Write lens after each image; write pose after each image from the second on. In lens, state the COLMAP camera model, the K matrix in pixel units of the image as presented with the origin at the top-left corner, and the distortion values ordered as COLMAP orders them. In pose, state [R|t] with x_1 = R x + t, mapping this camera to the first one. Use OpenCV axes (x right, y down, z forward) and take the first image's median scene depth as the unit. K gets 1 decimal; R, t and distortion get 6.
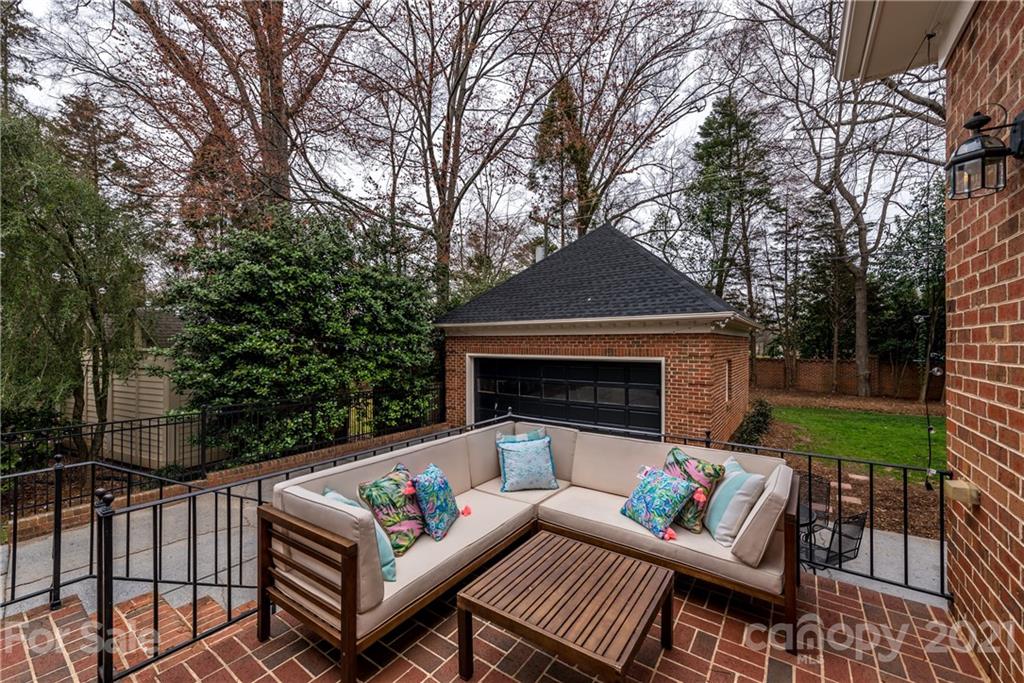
lens RADIAL K [[404.4, 0, 502.0], [0, 404.4, 345.7], [0, 0, 1]] dist [0.008811, -0.000912]
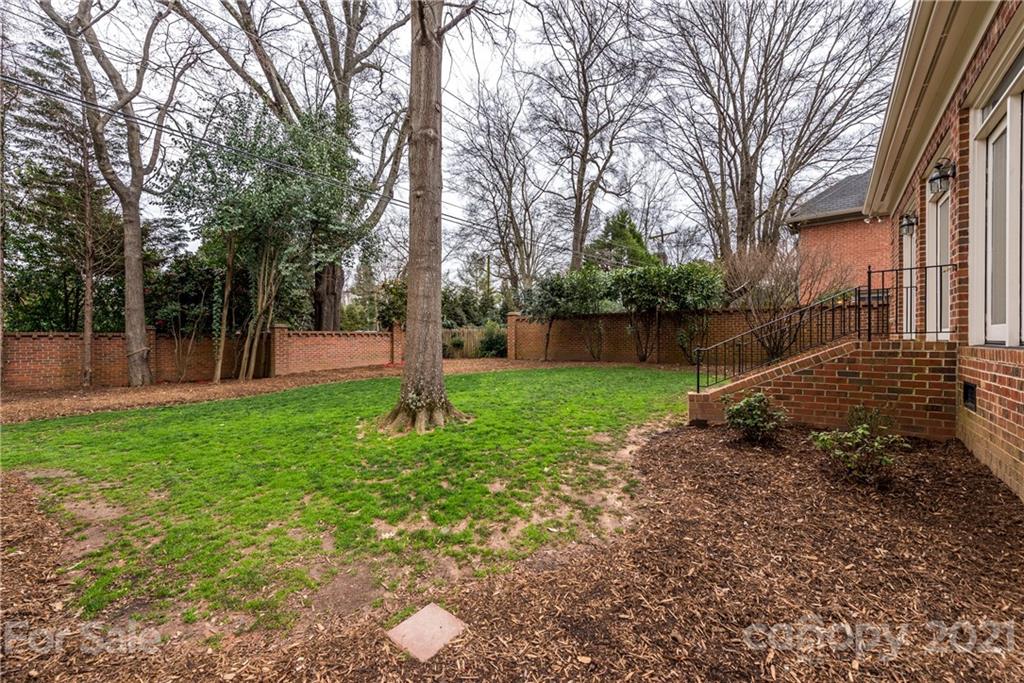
lens RADIAL K [[404.4, 0, 518.8], [0, 404.4, 340.2], [0, 0, 1]] dist [0.008811, -0.000912]
pose [[0.021504, -0.006866, 0.999745, 0.263369], [0.007530, 0.999949, 0.006706, 0.056284], [-0.999740, 0.007384, 0.021555, 0.402399]]
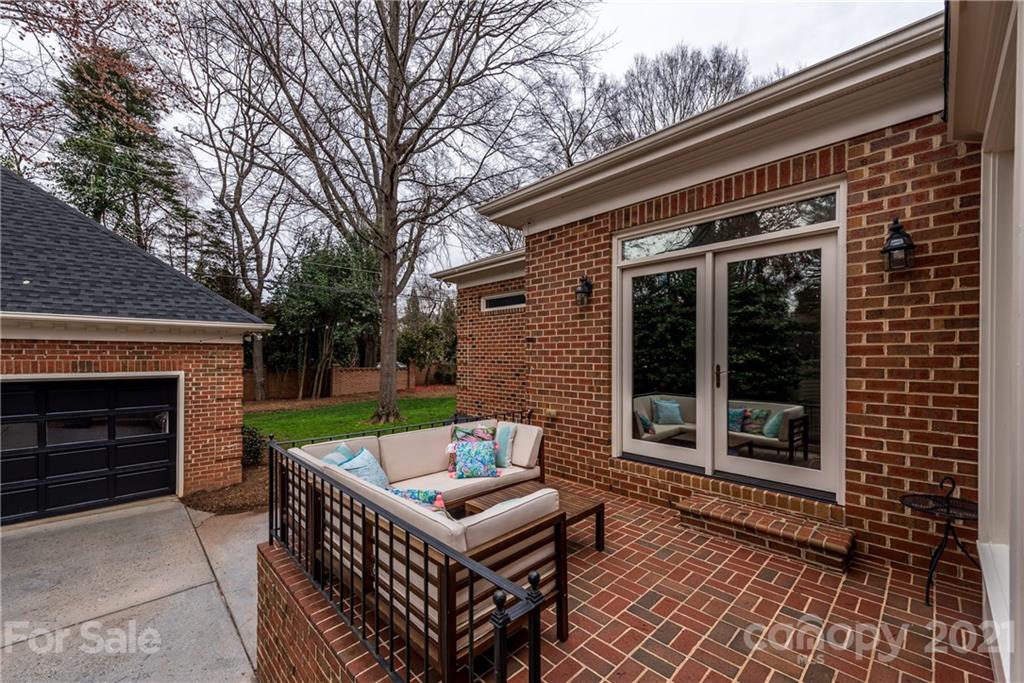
lens RADIAL K [[404.4, 0, 519.7], [0, 404.4, 357.5], [0, 0, 1]] dist [0.008811, -0.000912]
pose [[0.156098, -0.000982, 0.987741, -0.159823], [-0.001249, 0.999999, 0.001191, -0.000614], [-0.987741, -0.001420, 0.156097, 0.088216]]
